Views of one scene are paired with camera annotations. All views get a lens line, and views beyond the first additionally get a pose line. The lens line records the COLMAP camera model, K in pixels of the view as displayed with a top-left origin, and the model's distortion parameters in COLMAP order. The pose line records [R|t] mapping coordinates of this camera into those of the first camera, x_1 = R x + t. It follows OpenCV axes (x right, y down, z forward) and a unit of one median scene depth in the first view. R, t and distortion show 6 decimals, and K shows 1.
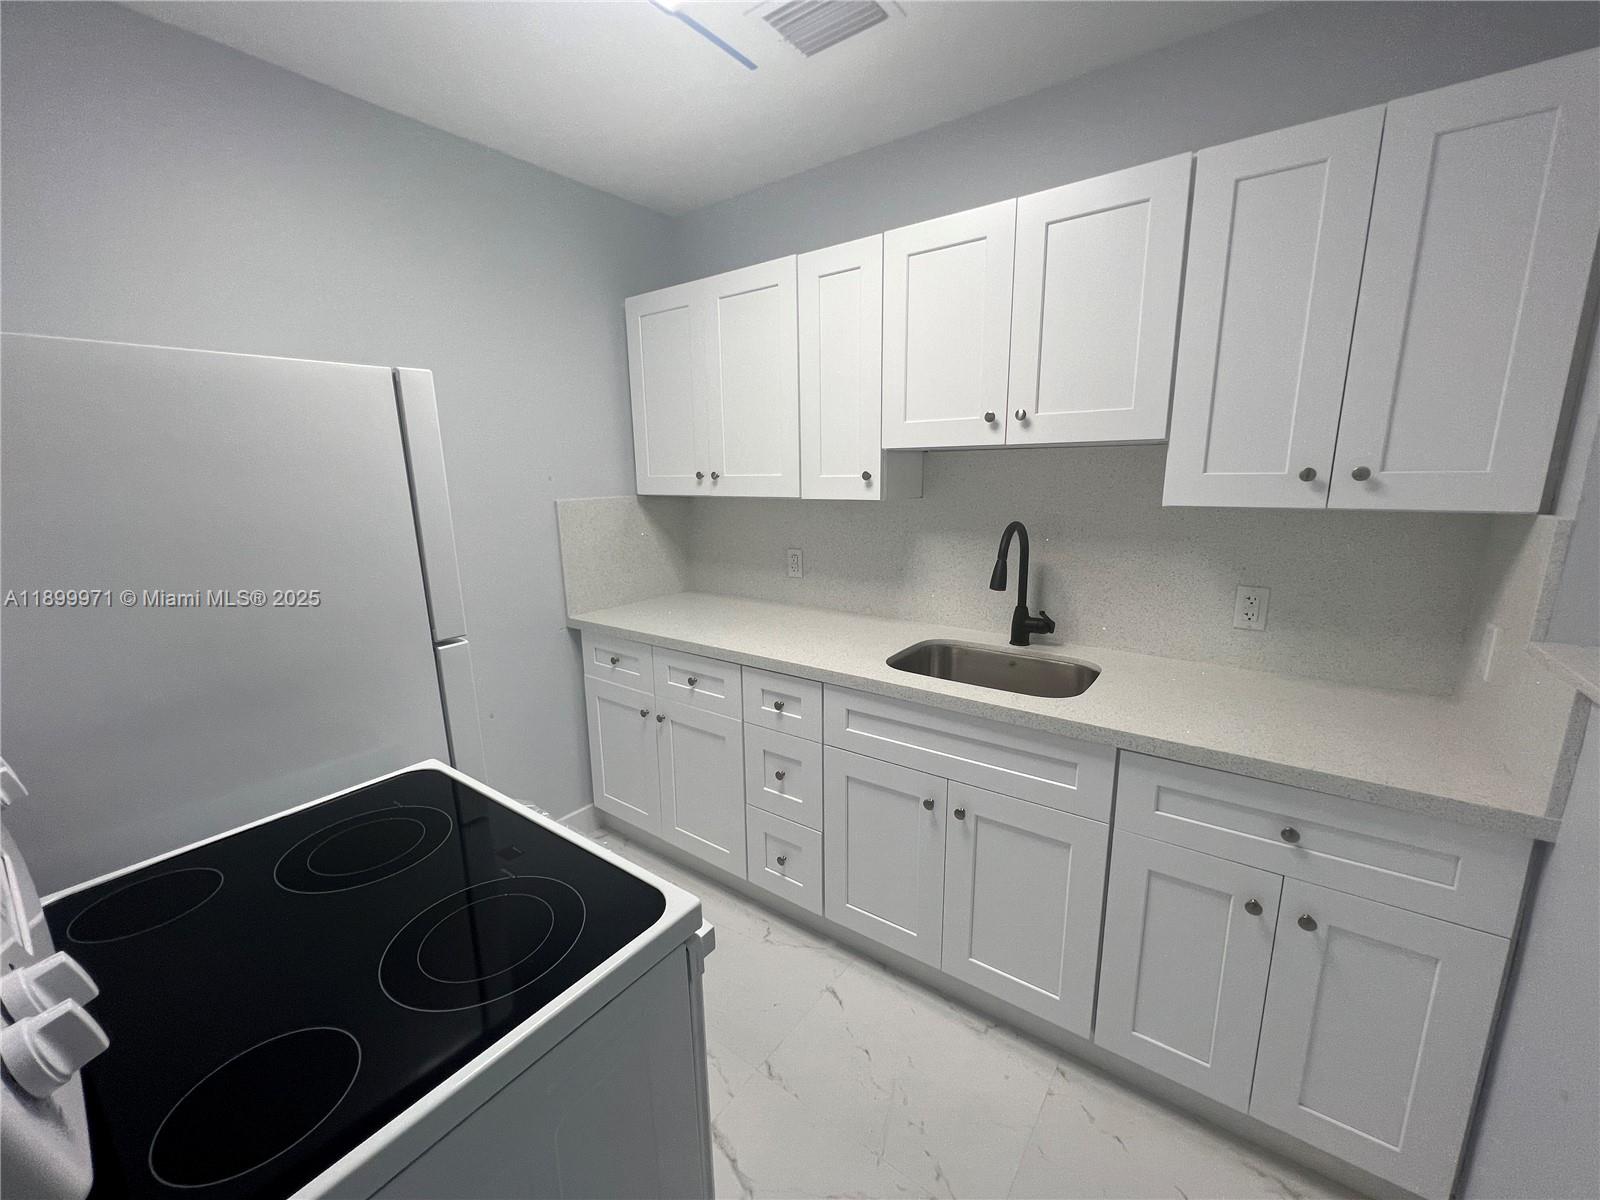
lens RADIAL K [[641.2, 0, 801.3], [0, 641.2, 601.2], [0, 0, 1]] dist [-0.000568, 0.000322]
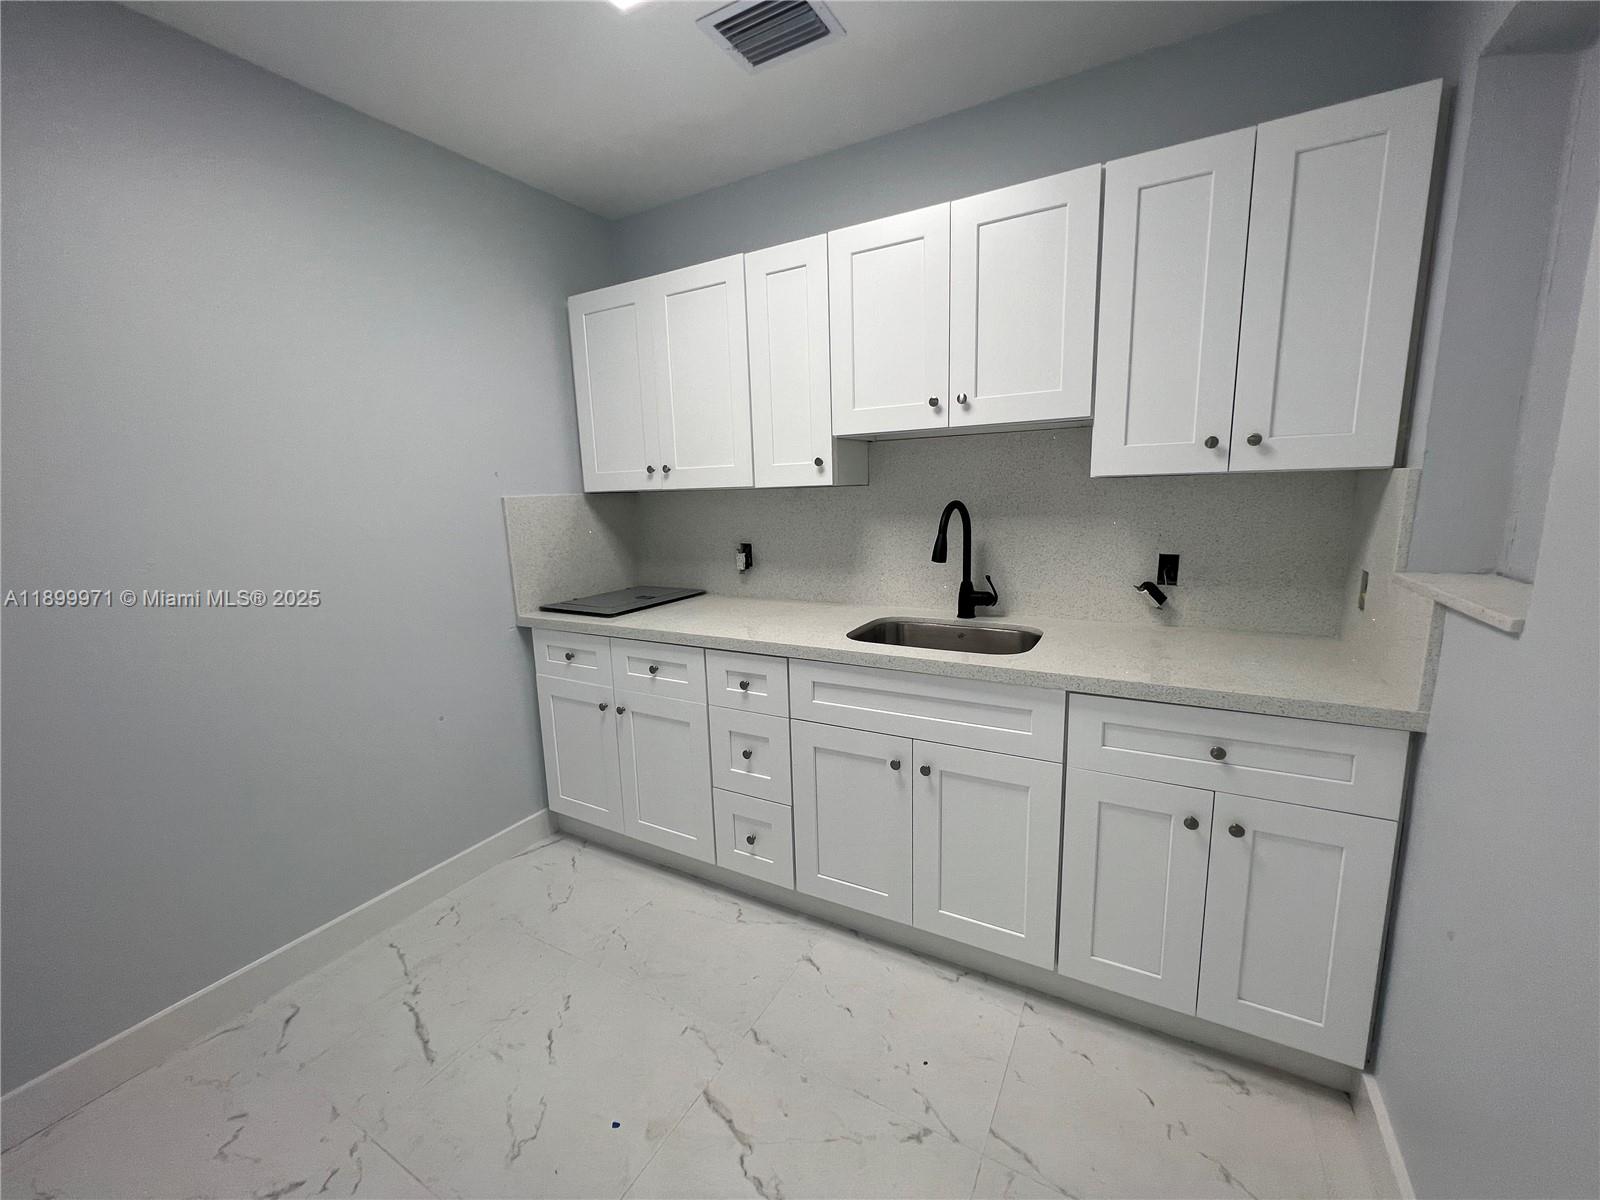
lens RADIAL K [[641.2, 0, 800.6], [0, 641.2, 601.9], [0, 0, 1]] dist [-0.000568, 0.000322]
pose [[0.992652, -0.037790, 0.114950, -0.069070], [0.041187, 0.998778, -0.027329, 0.073375], [-0.113777, 0.031863, 0.992995, -0.038804]]
